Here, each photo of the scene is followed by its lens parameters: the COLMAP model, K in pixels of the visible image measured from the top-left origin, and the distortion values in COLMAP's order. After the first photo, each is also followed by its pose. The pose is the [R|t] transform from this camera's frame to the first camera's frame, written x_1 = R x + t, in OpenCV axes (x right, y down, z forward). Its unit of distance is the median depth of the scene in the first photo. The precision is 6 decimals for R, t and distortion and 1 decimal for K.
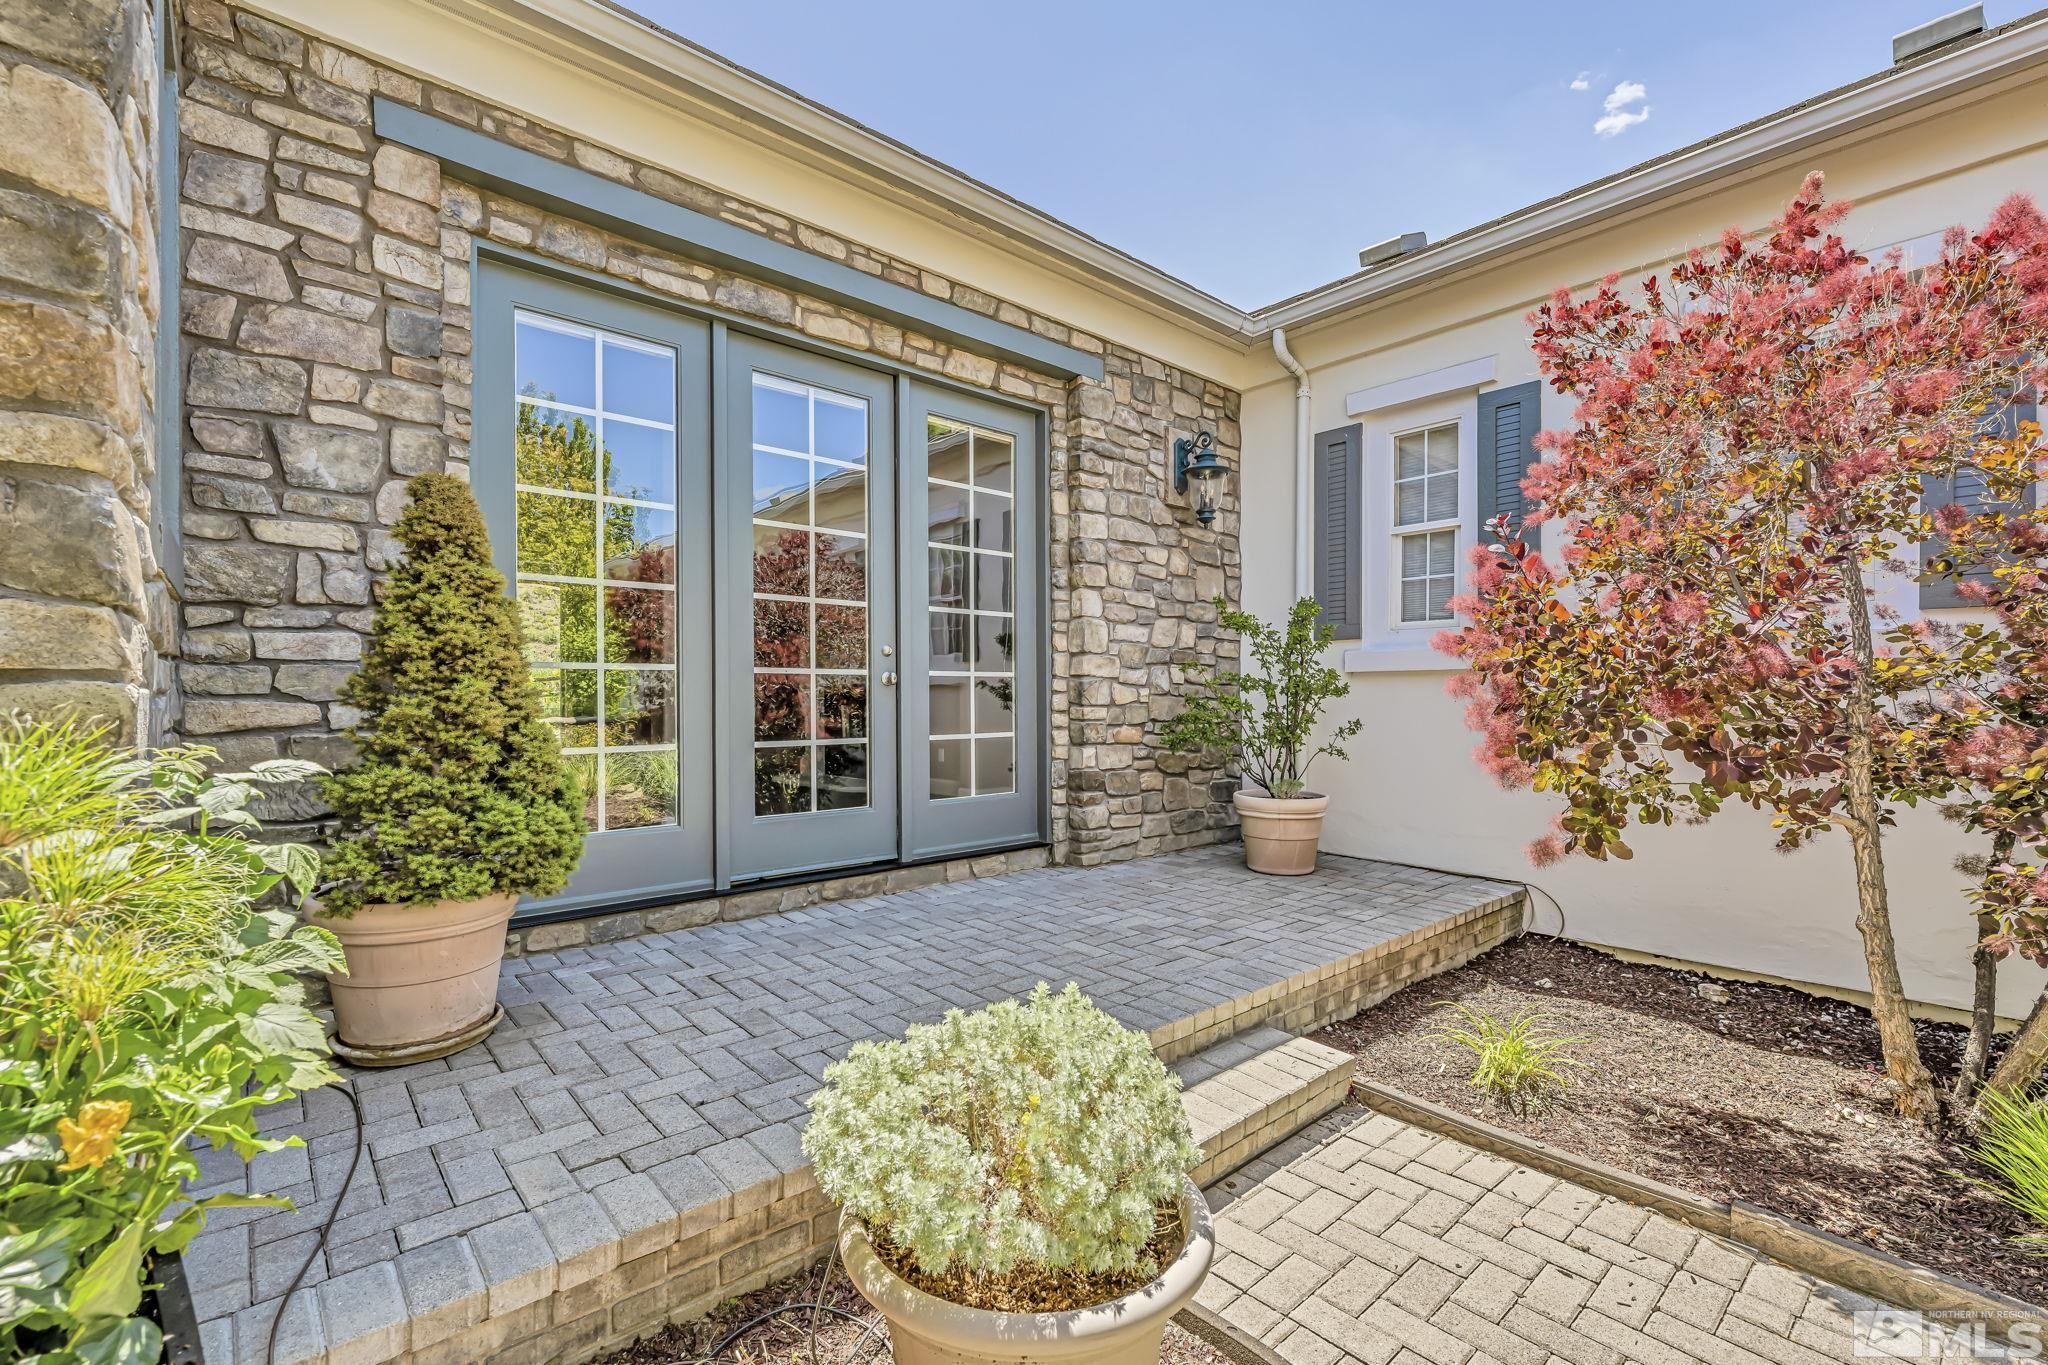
lens RADIAL K [[878.1, 0, 1005.3], [0, 878.1, 701.1], [0, 0, 1]] dist [-0.000772, 0.000057]
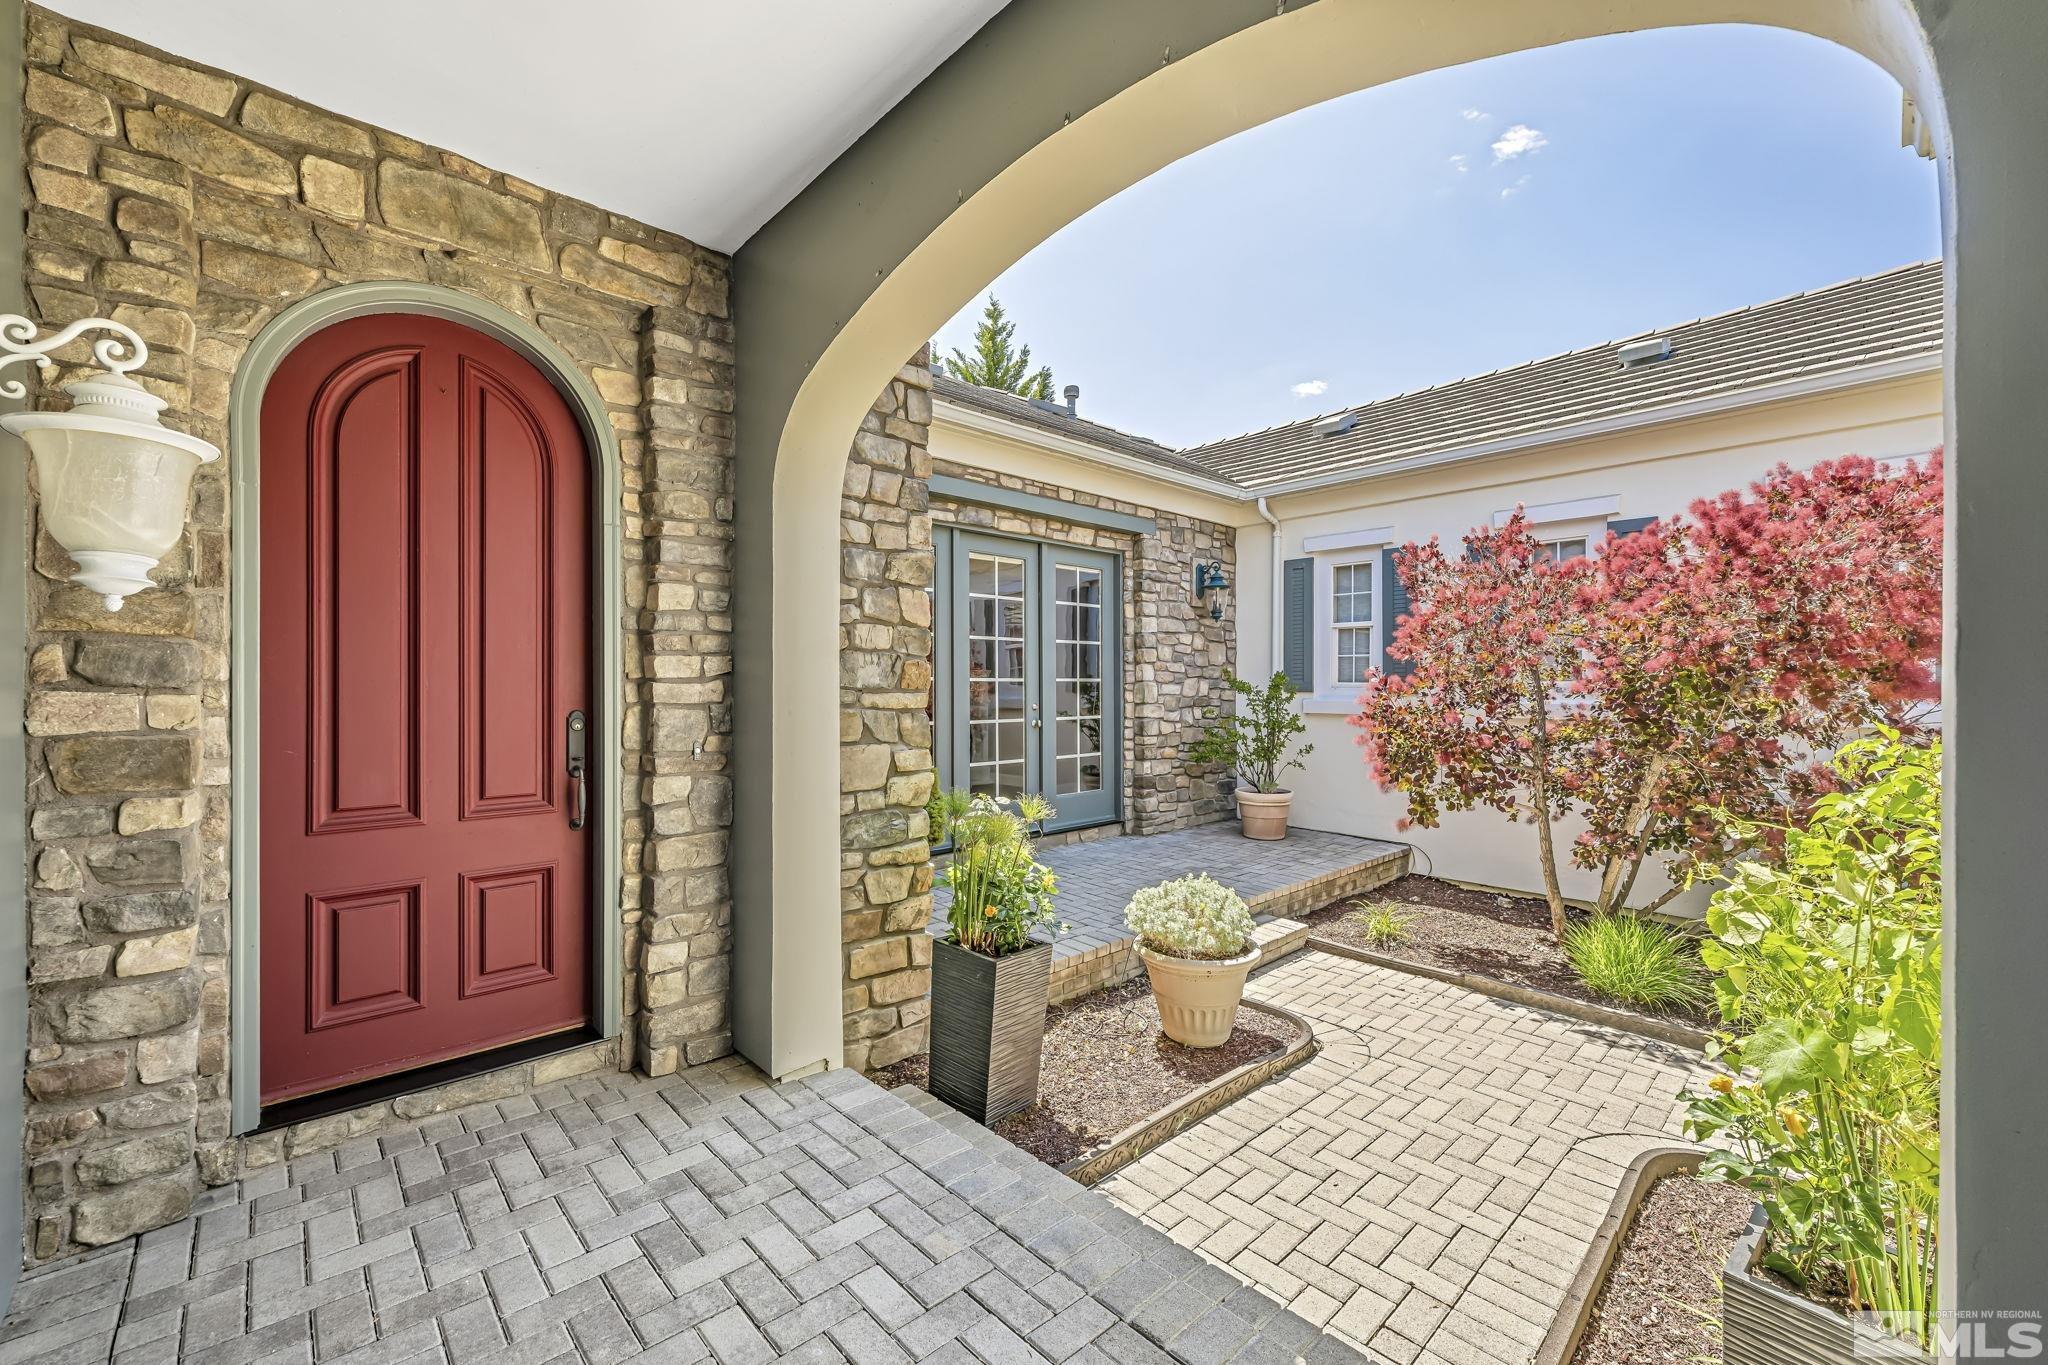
lens RADIAL K [[823.8, 0, 1011.0], [0, 823.8, 680.8], [0, 0, 1]] dist [0.000310, 0.000151]
pose [[0.999588, 0.001986, 0.028633, -0.199972], [-0.001758, 0.999967, -0.007991, -0.084327], [-0.028648, 0.007937, 0.999558, -0.515478]]
